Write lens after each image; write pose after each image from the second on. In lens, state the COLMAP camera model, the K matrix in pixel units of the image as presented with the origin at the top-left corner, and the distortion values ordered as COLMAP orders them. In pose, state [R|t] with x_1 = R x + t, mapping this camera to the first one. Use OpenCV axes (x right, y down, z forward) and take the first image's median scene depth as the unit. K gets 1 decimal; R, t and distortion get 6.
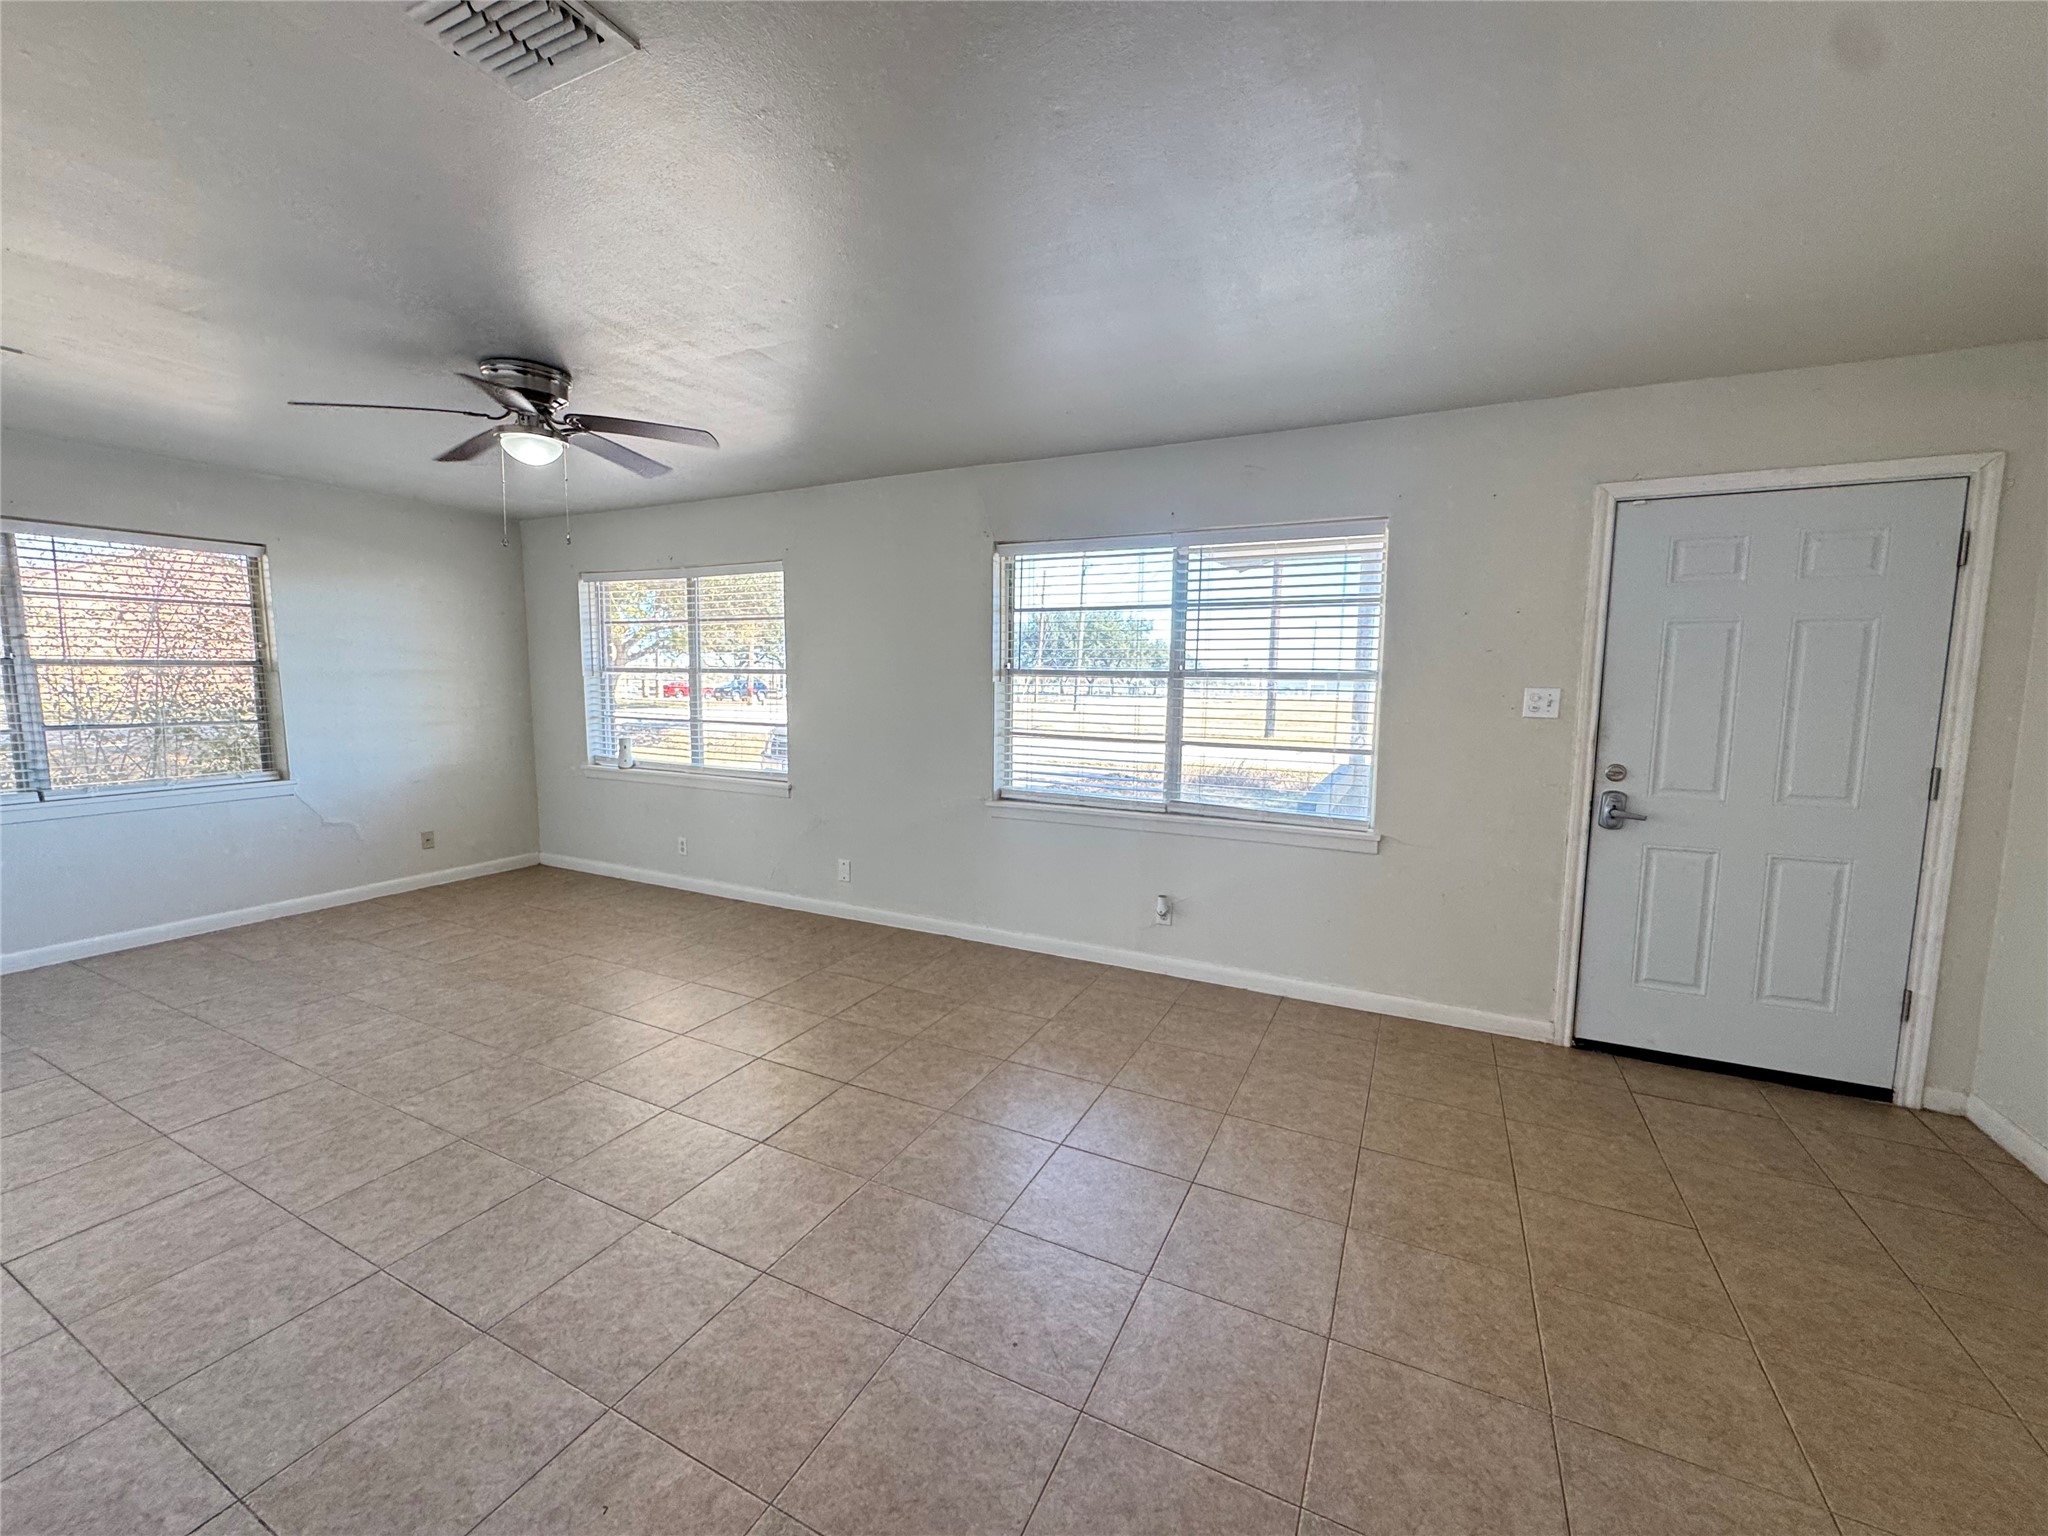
lens RADIAL K [[815.8, 0, 1023.6], [0, 815.8, 767.7], [0, 0, 1]] dist [-0.002081, 0.000573]
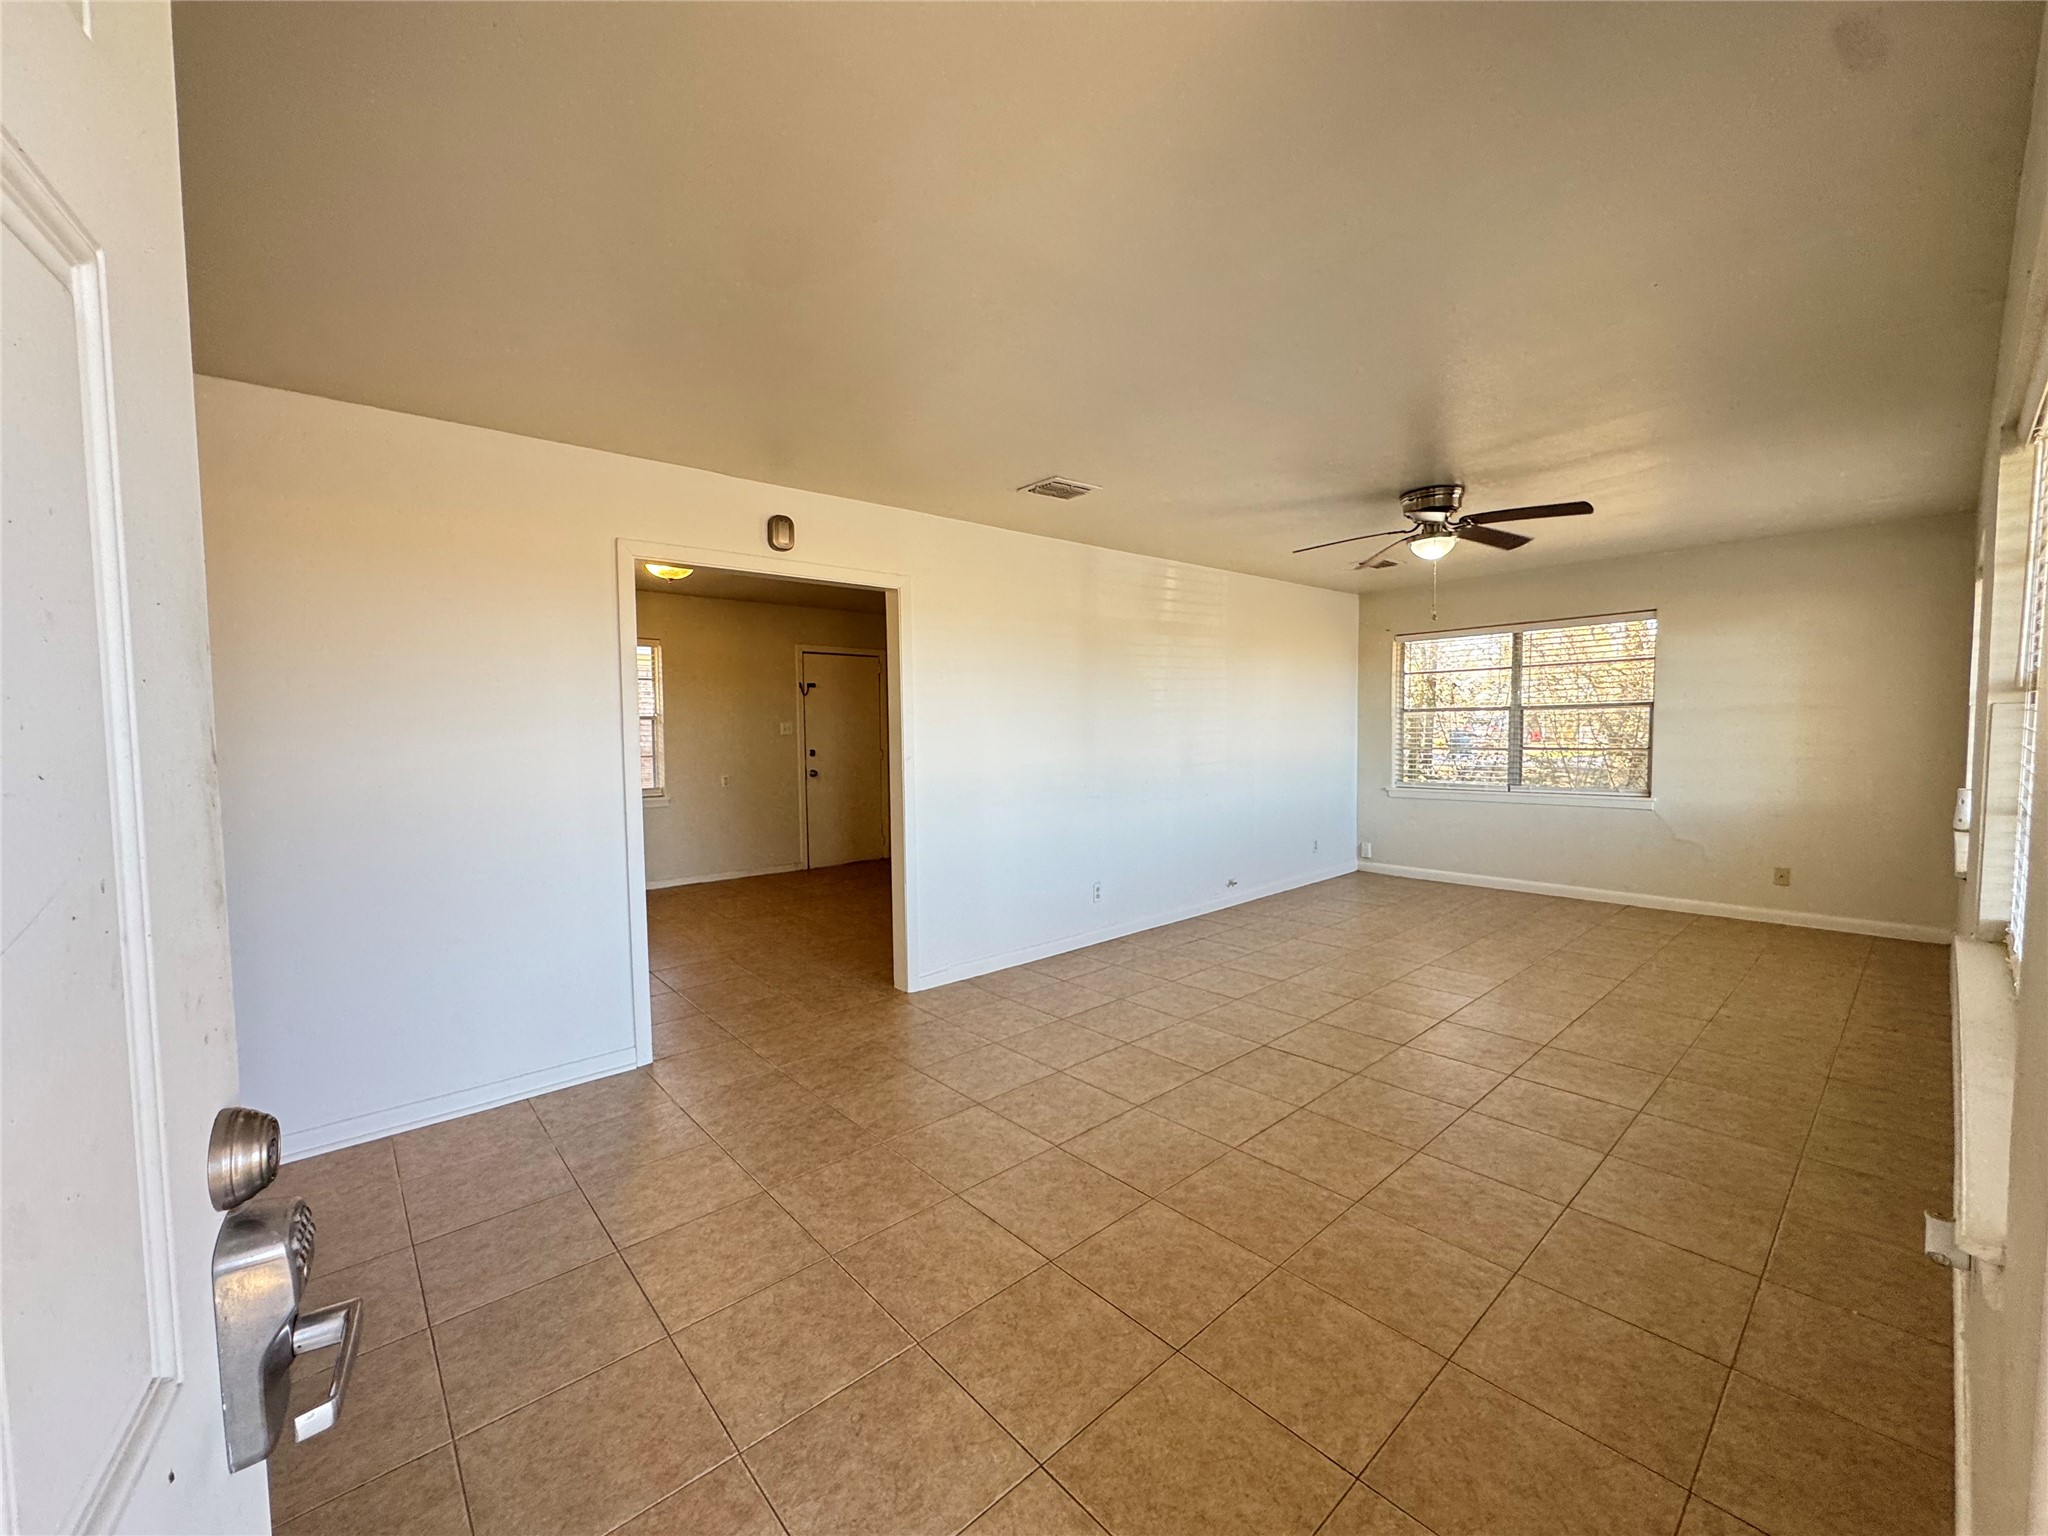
lens RADIAL K [[815.8, 0, 1025.0], [0, 815.8, 768.8], [0, 0, 1]] dist [-0.002081, 0.000573]
pose [[-0.372266, 0.046400, -0.926965, 0.759752], [-0.089269, 0.992329, 0.085522, -0.063834], [0.923823, 0.114586, -0.365268, 0.741176]]
